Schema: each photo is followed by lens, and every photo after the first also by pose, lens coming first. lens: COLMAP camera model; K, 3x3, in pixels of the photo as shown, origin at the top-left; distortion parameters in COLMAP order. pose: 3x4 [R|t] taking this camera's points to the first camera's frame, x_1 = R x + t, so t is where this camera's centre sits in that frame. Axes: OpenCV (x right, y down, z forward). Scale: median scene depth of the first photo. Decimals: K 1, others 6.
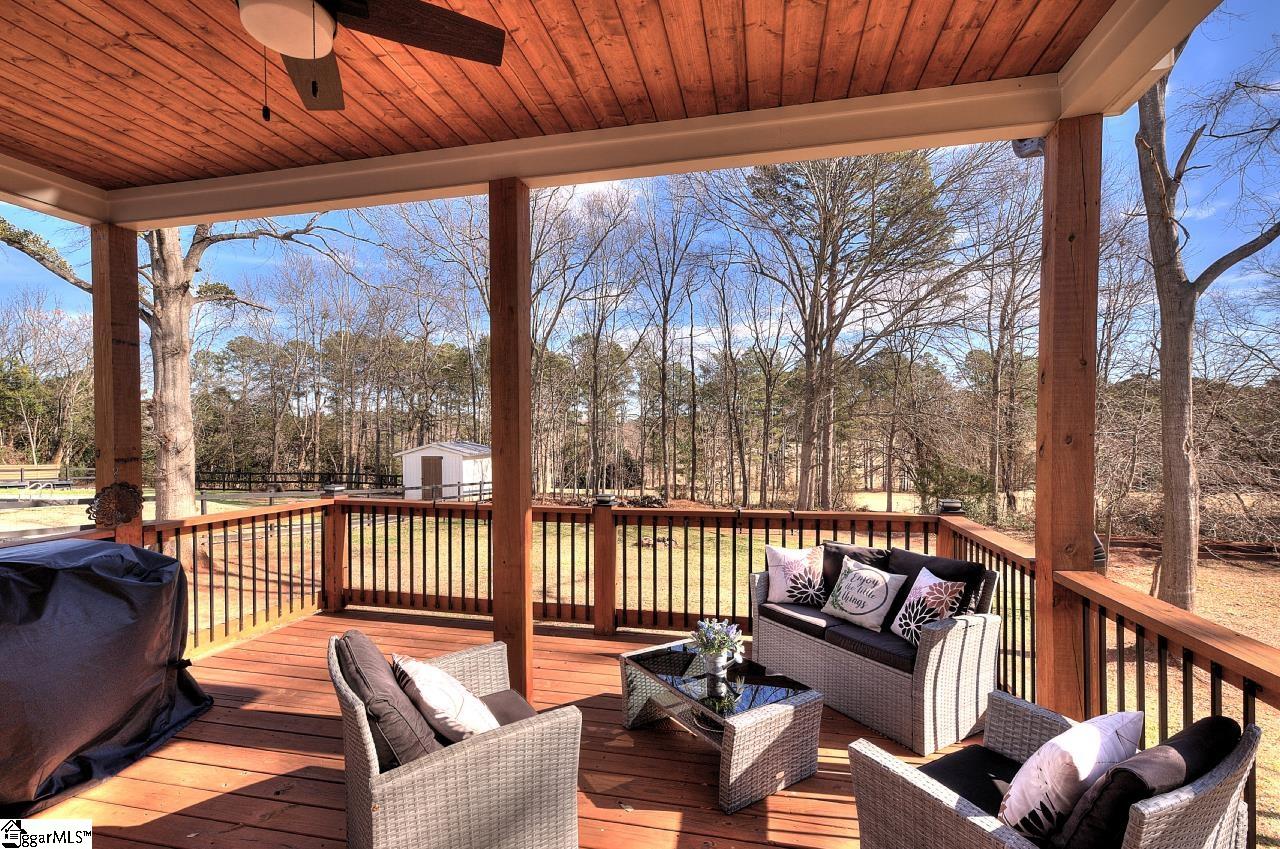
lens RADIAL K [[580.0, 0, 632.4], [0, 580.0, 442.0], [0, 0, 1]] dist [-0.000966, 0.001318]
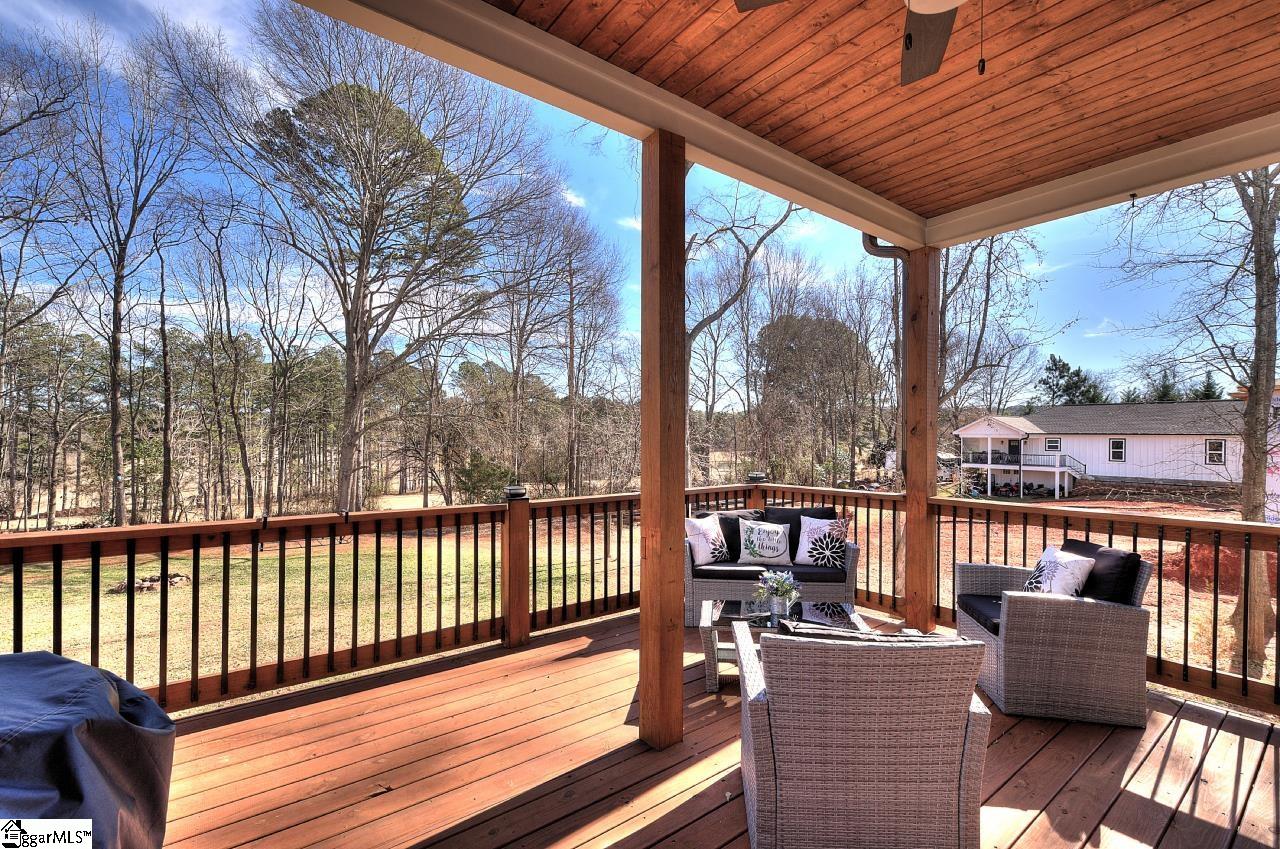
lens RADIAL K [[581.5, 0, 643.6], [0, 581.5, 438.3], [0, 0, 1]] dist [0.028006, 0.000253]
pose [[0.627807, 0.003469, 0.778362, -0.301134], [0.007298, 0.999920, -0.010343, 0.012444], [-0.778335, 0.012174, 0.627731, 0.137924]]
